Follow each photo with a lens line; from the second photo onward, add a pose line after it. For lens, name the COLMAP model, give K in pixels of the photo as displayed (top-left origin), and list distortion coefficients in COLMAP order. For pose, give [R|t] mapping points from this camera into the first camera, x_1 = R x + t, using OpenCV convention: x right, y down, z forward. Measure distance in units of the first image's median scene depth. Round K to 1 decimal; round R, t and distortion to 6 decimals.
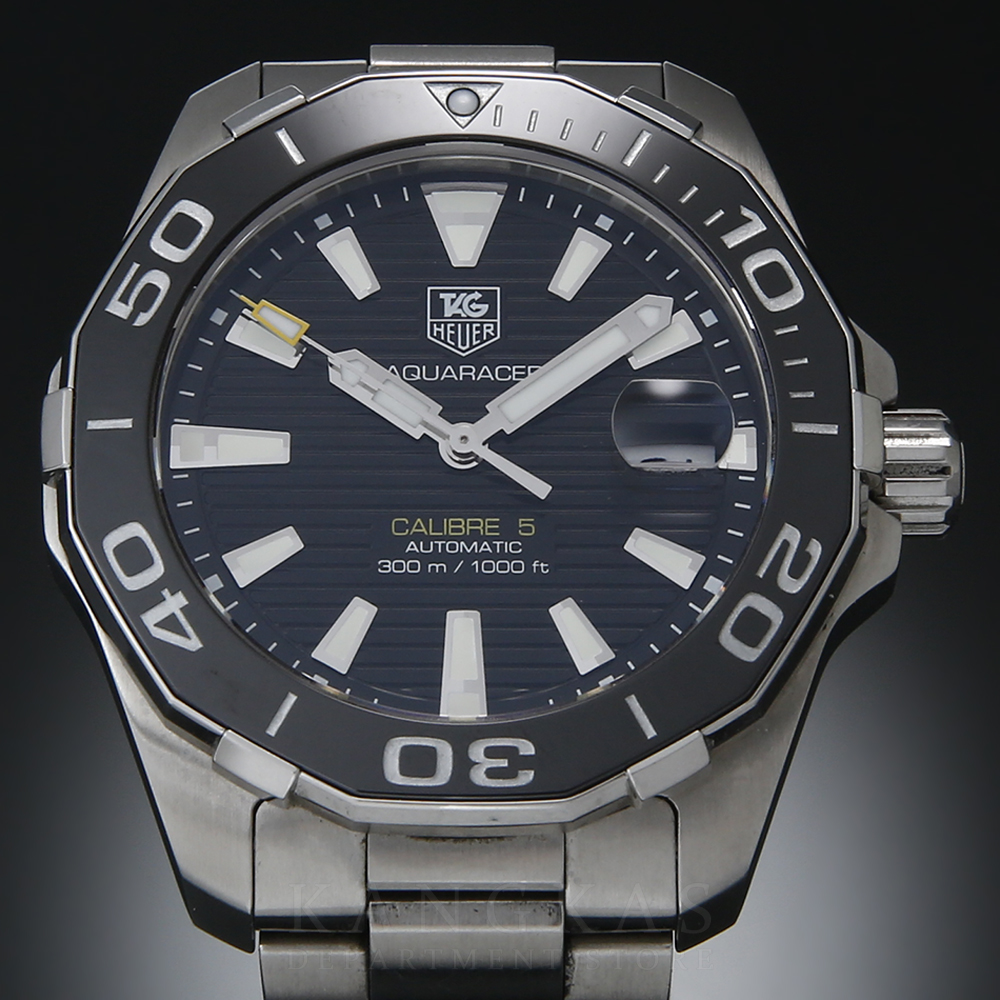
lens RADIAL K [[6040.9, 0, 500.0], [0, 6040.9, 500.0], [0, 0, 1]] dist [-0.213141, 1.559254]
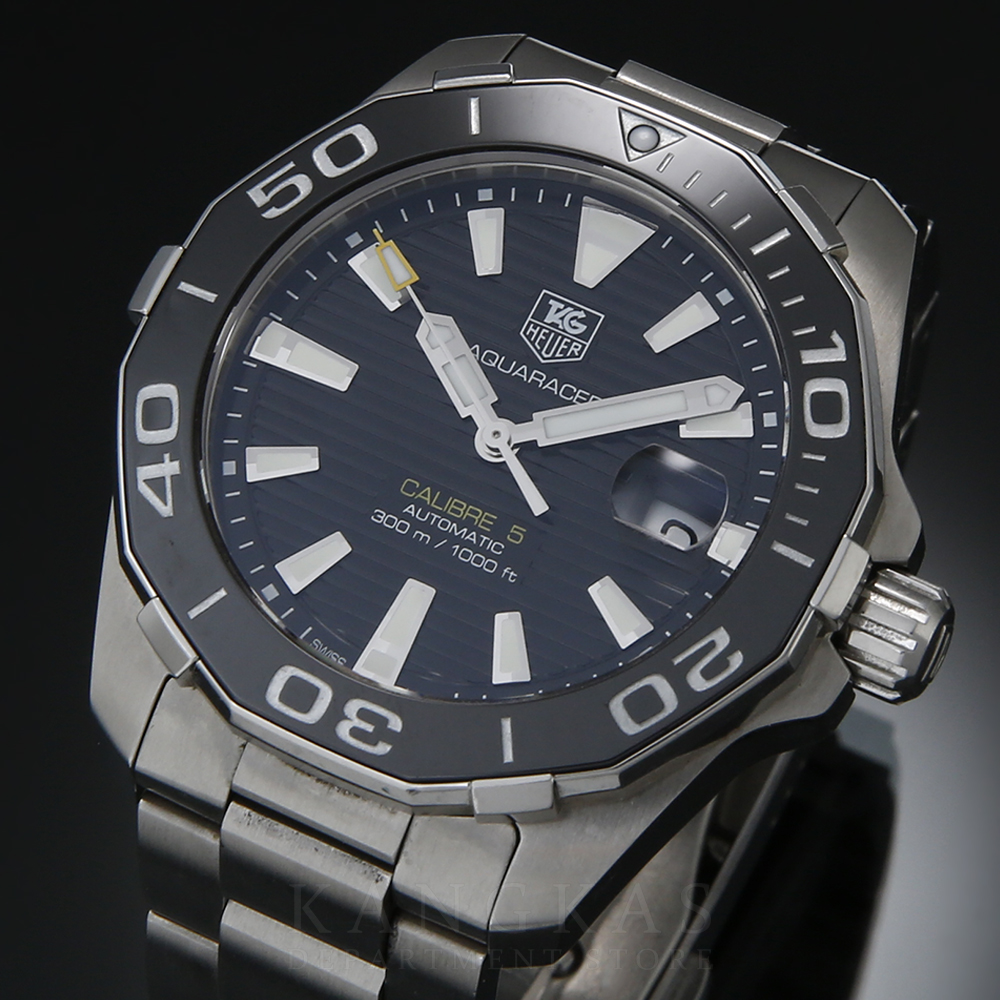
lens RADIAL K [[6040.9, 0, 500.0], [0, 6040.9, 500.0], [0, 0, 1]] dist [-0.213141, 1.559254]
pose [[0.884357, 0.387067, -0.260944, 0.271089], [-0.380782, 0.921503, 0.076398, -0.079468], [0.270032, 0.031799, 0.962326, -0.007113]]
